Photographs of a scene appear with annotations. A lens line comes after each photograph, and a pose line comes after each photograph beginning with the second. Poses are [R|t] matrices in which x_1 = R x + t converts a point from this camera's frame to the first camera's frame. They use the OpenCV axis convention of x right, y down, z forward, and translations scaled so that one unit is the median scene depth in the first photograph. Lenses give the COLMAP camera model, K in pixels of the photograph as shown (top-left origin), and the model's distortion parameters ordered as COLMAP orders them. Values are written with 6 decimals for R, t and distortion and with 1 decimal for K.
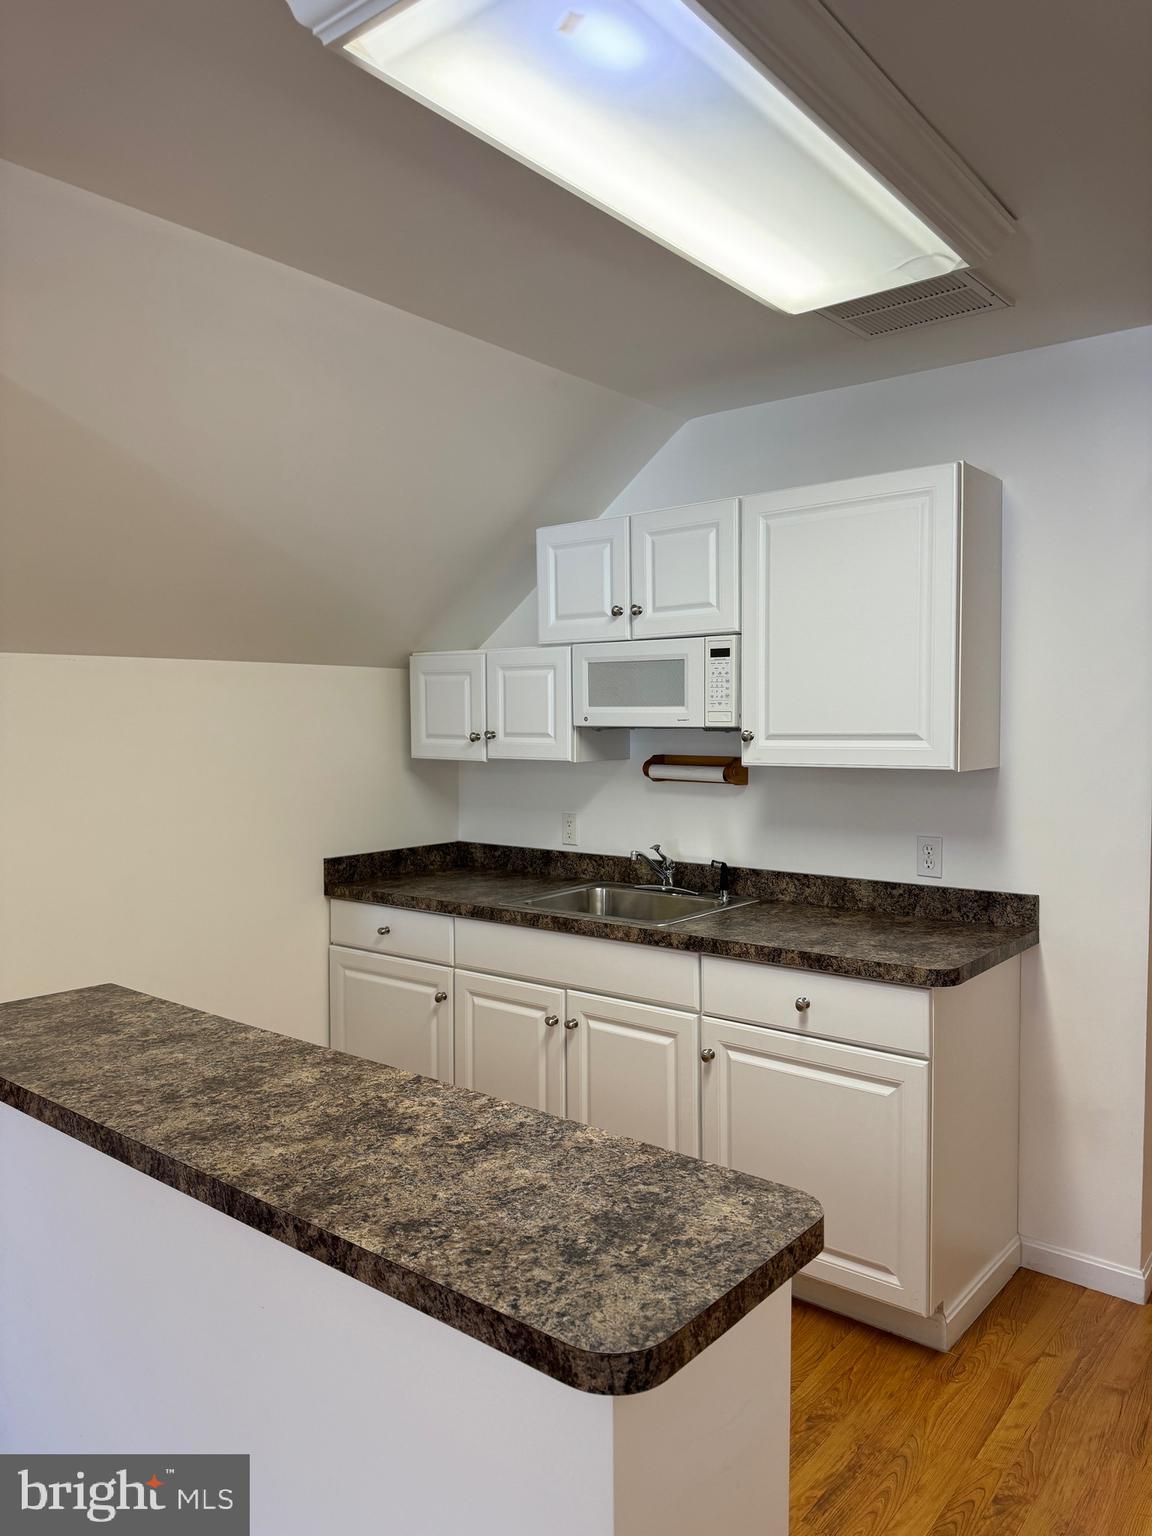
lens RADIAL K [[1082.3, 0, 567.9], [0, 1082.3, 774.9], [0, 0, 1]] dist [0.050158, -0.046766]
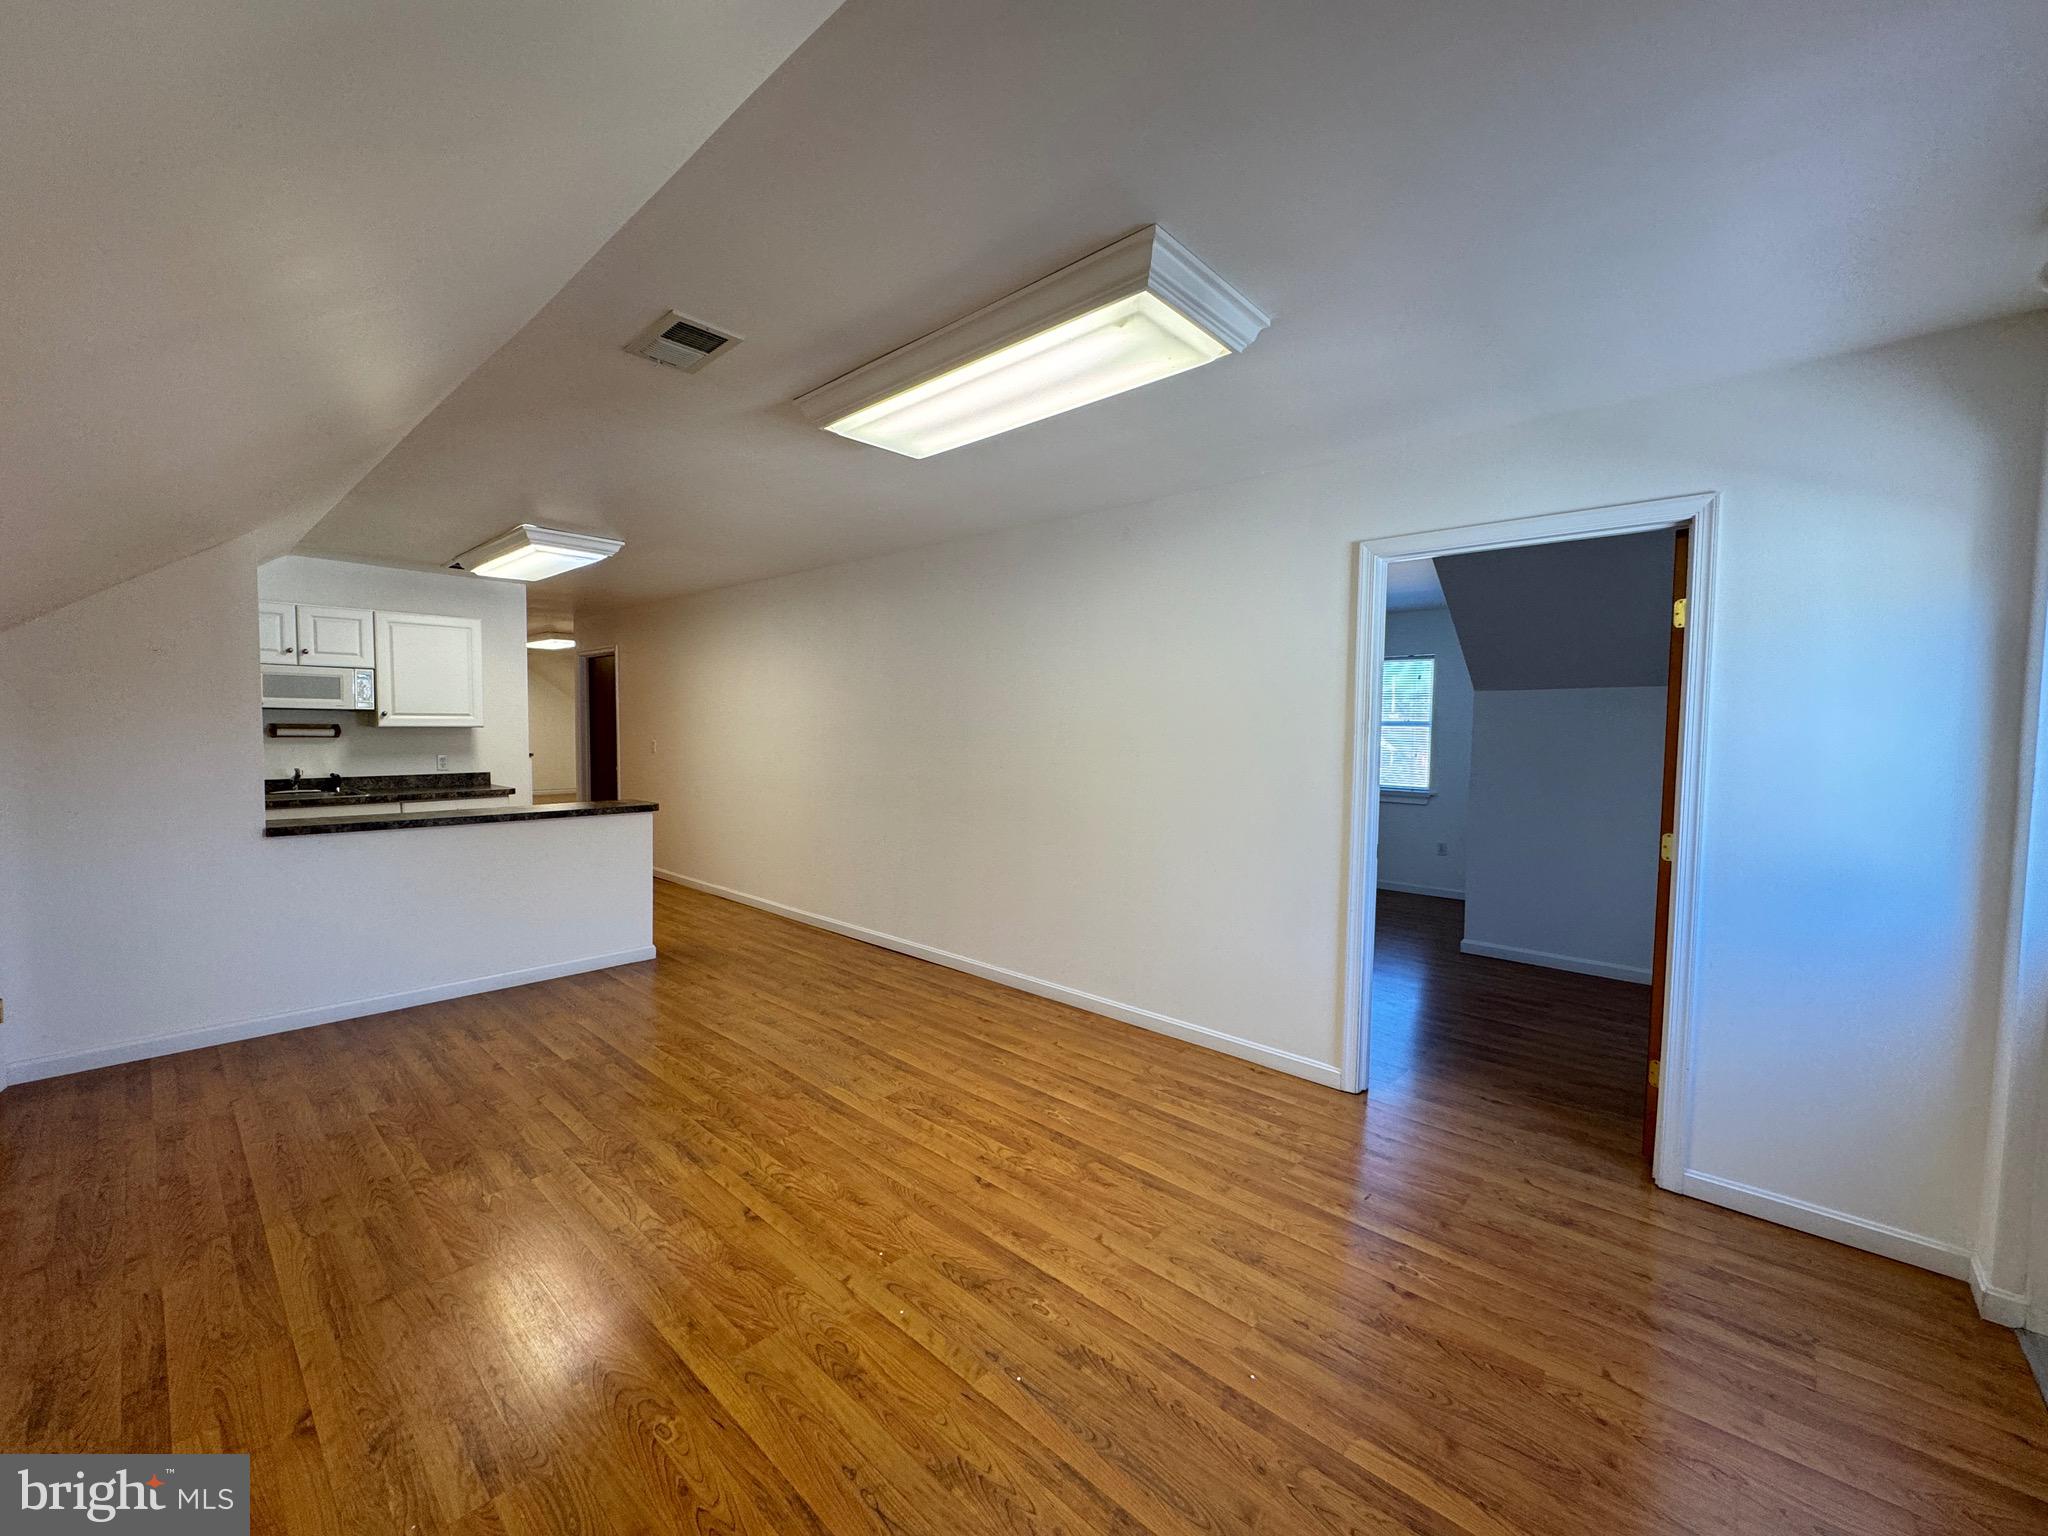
lens RADIAL K [[818.7, 0, 1024.0], [0, 818.7, 768.0], [0, 0, 1]] dist [0.002737, -0.000145]
pose [[0.054552, -0.047297, 0.997390, -1.729799], [0.047035, 0.997890, 0.044748, 0.075966], [-0.997403, 0.044471, 0.056662, -0.531315]]
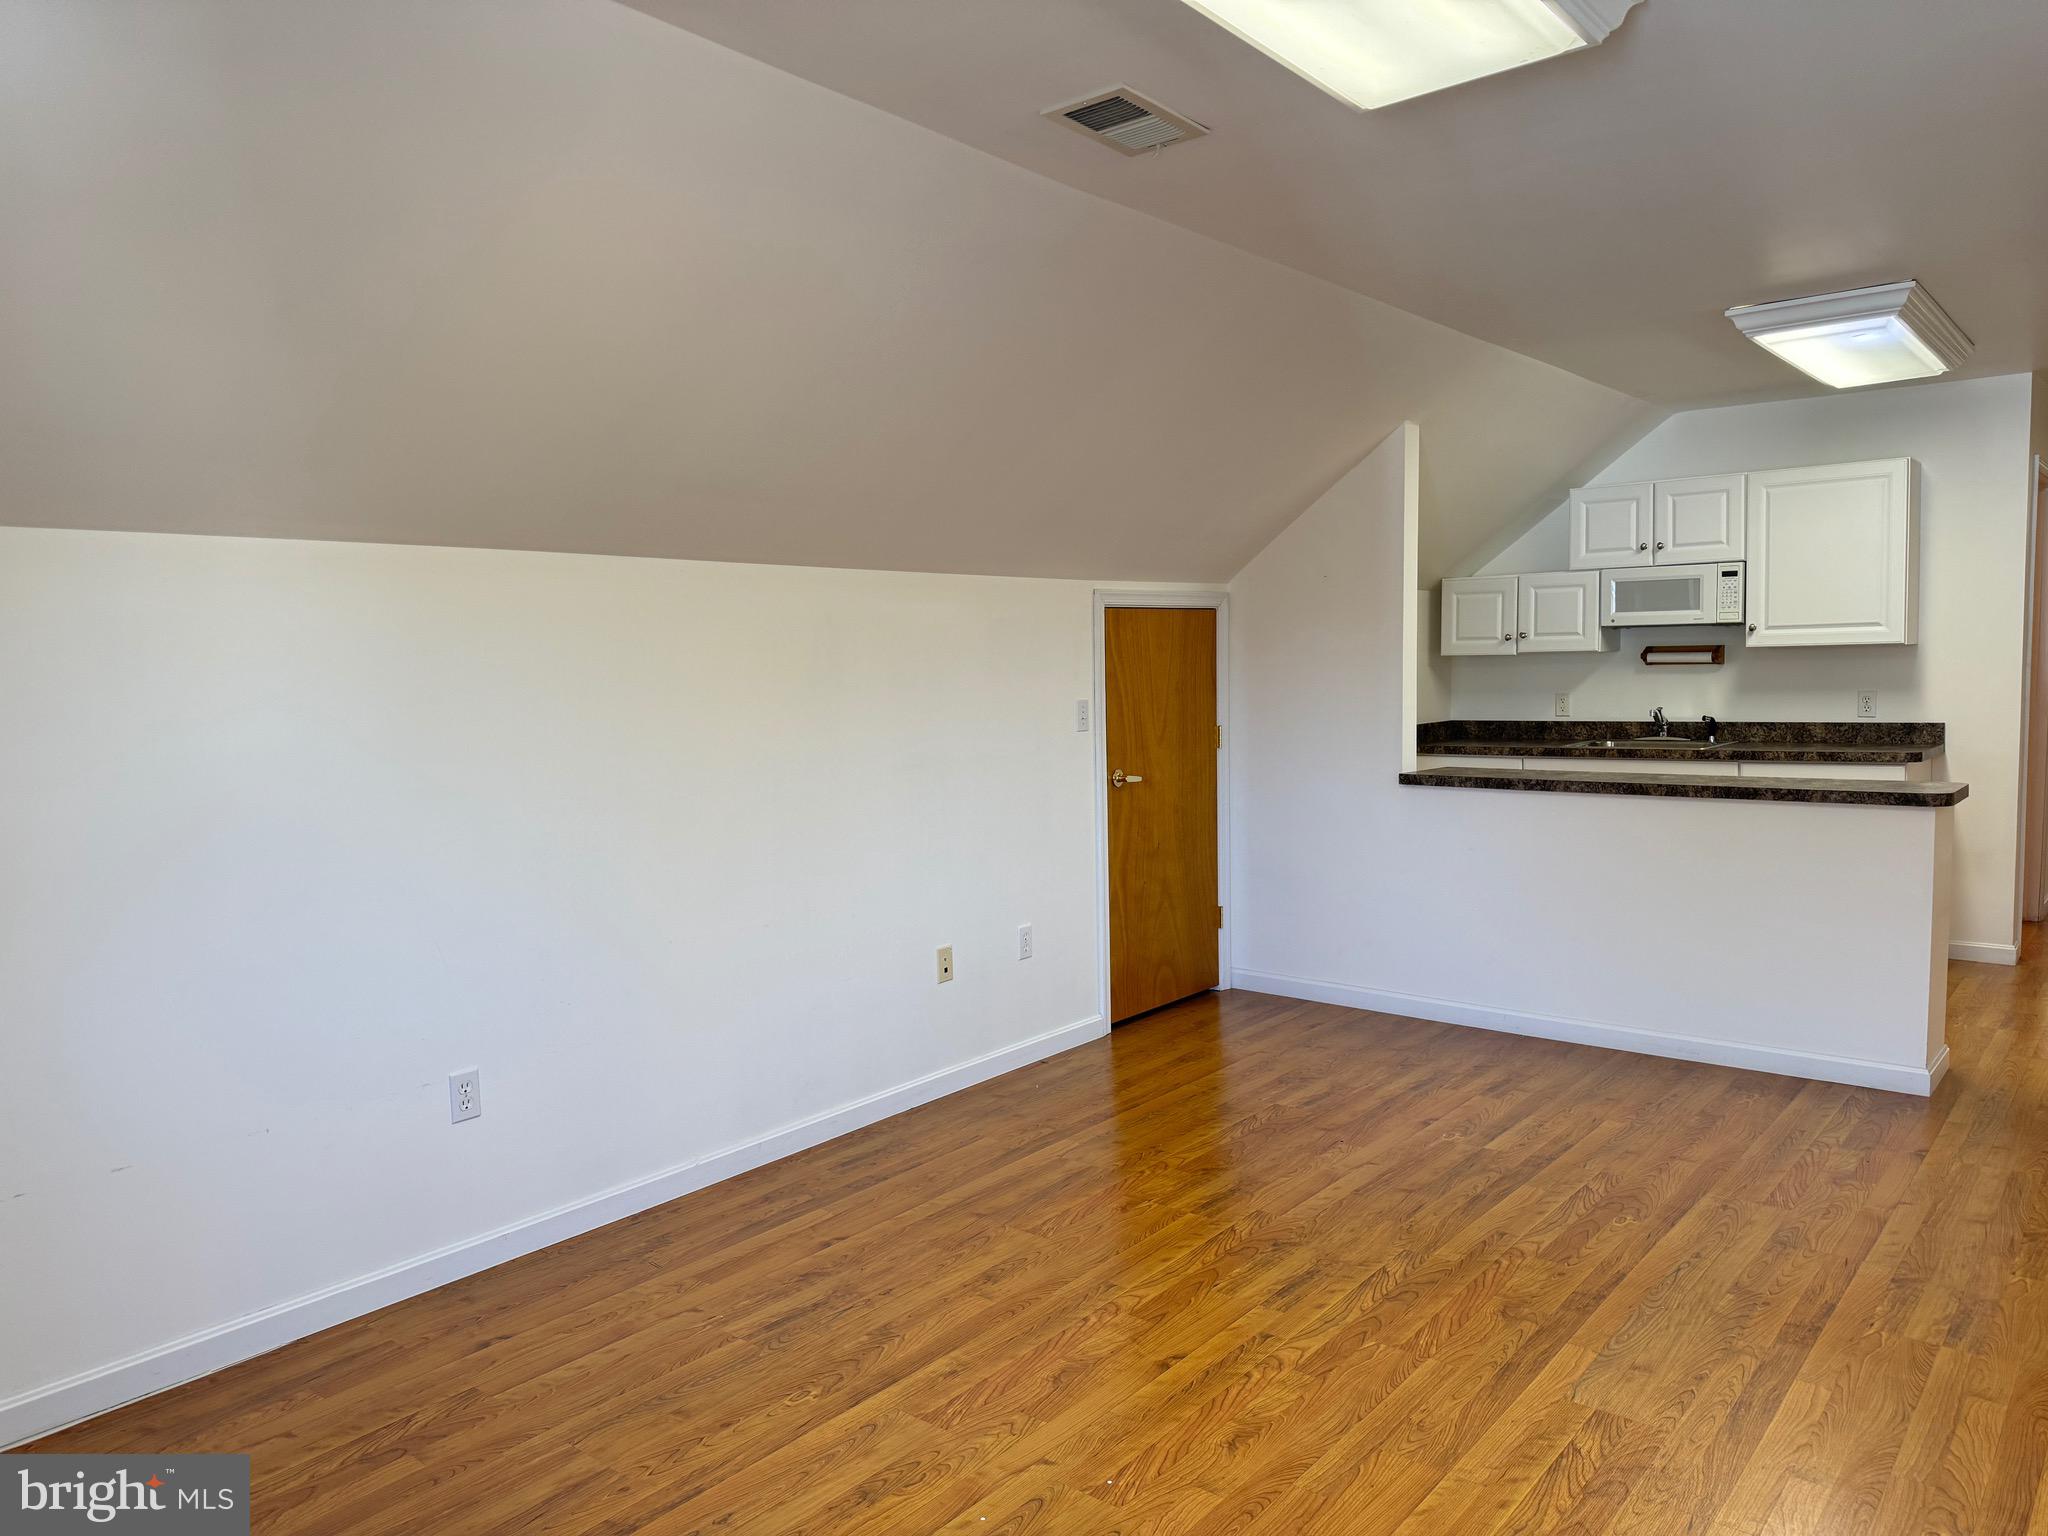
lens RADIAL K [[1436.4, 0, 1011.0], [0, 1436.4, 771.7], [0, 0, 1]] dist [0.040522, -0.060865]
pose [[0.999815, -0.016821, -0.009301, -0.993705], [0.017026, 0.999603, 0.022429, 0.119734], [0.008921, -0.022583, 0.999705, -1.221173]]
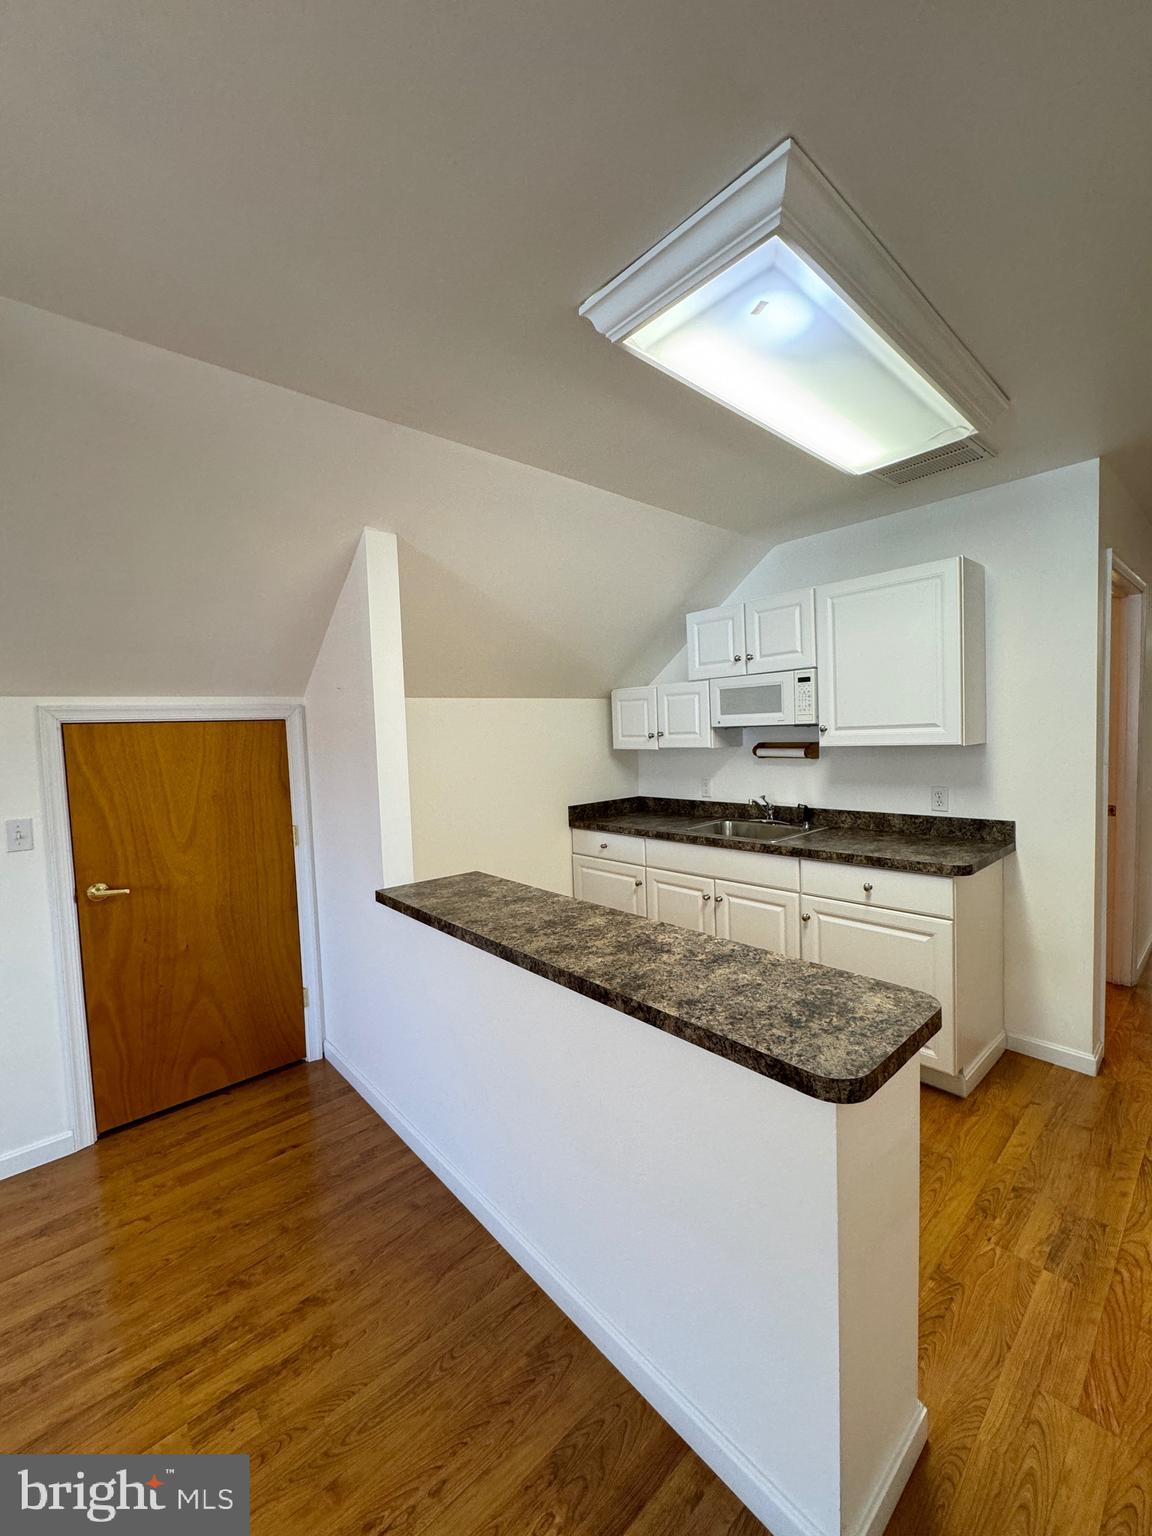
lens RADIAL K [[614.1, 0, 576.0], [0, 614.1, 768.0], [0, 0, 1]] dist [0.002737, -0.000145]
pose [[0.988118, -0.021965, -0.152118, -0.077971], [0.022813, 0.999732, 0.003832, 0.014477], [0.151993, -0.007257, 0.988355, 0.002639]]
